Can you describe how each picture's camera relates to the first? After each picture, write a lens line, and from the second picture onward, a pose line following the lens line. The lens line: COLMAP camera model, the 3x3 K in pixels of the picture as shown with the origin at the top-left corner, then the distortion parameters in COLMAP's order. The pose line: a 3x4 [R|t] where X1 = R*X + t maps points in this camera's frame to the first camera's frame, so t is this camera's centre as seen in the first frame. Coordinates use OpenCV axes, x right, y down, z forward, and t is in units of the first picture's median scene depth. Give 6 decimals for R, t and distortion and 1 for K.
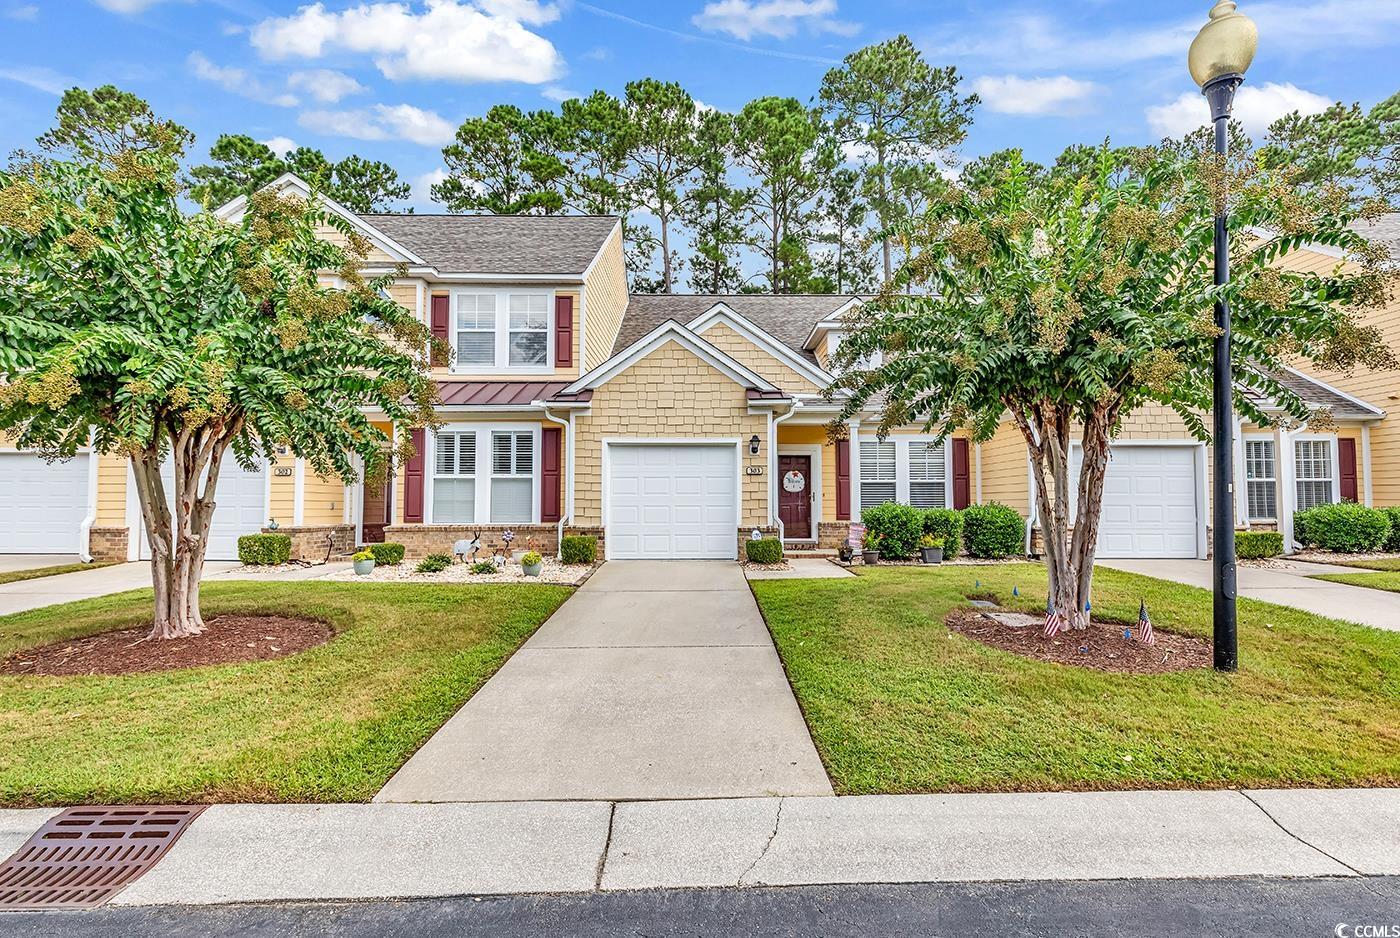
lens RADIAL K [[650.0, 0, 697.1], [0, 650.0, 458.1], [0, 0, 1]] dist [-0.000079, 0.000073]
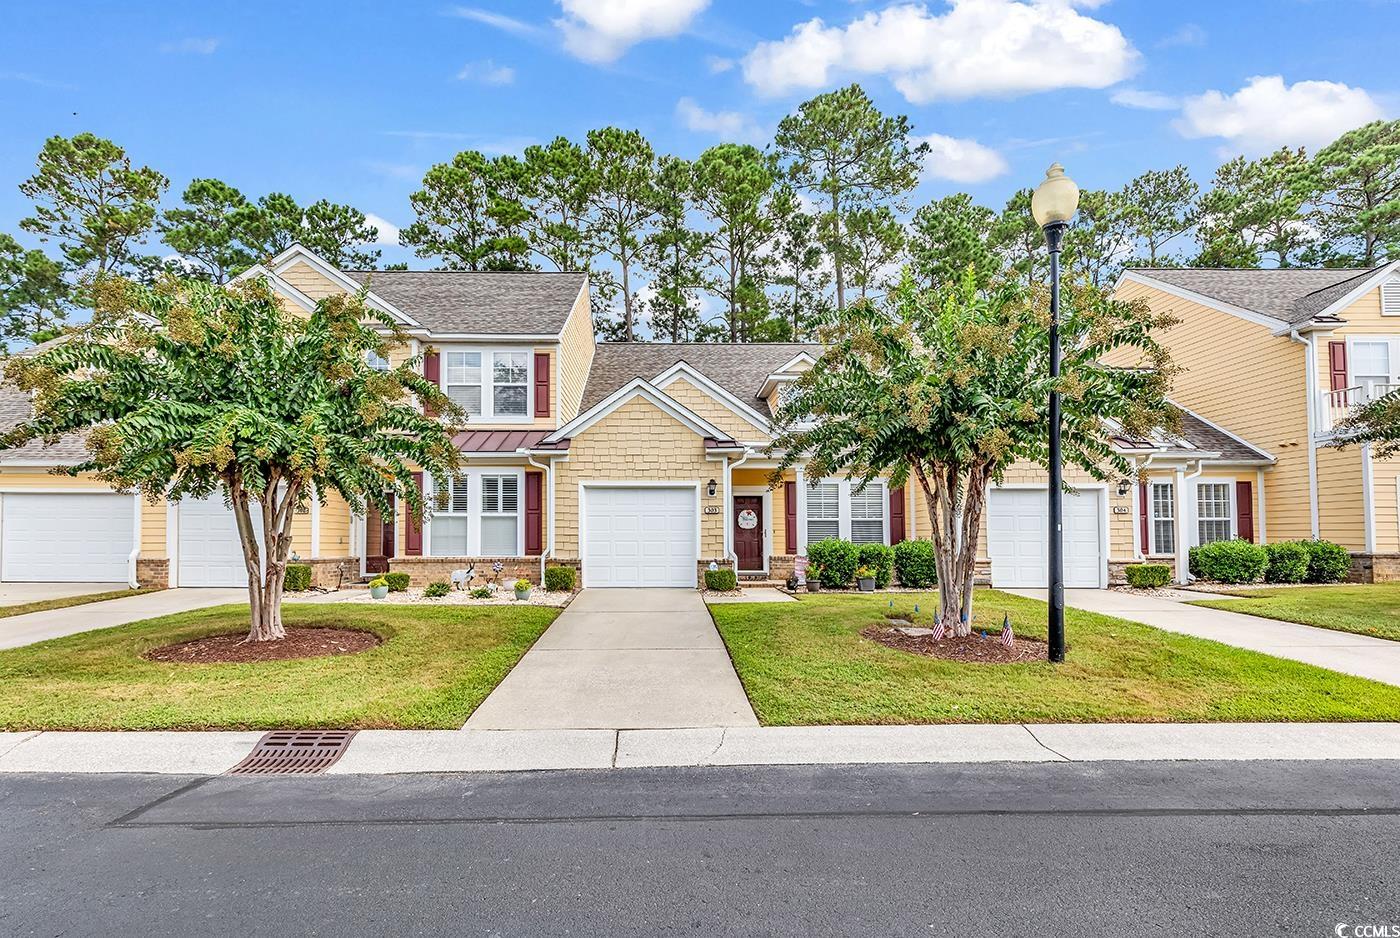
lens RADIAL K [[661.3, 0, 635.8], [0, 661.3, 456.4], [0, 0, 1]] dist [0.001627, 0.000220]
pose [[0.999526, -0.001466, -0.030757, -0.009002], [-0.000254, 0.998440, -0.055833, -0.009407], [0.030791, 0.055814, 0.997966, -0.159116]]
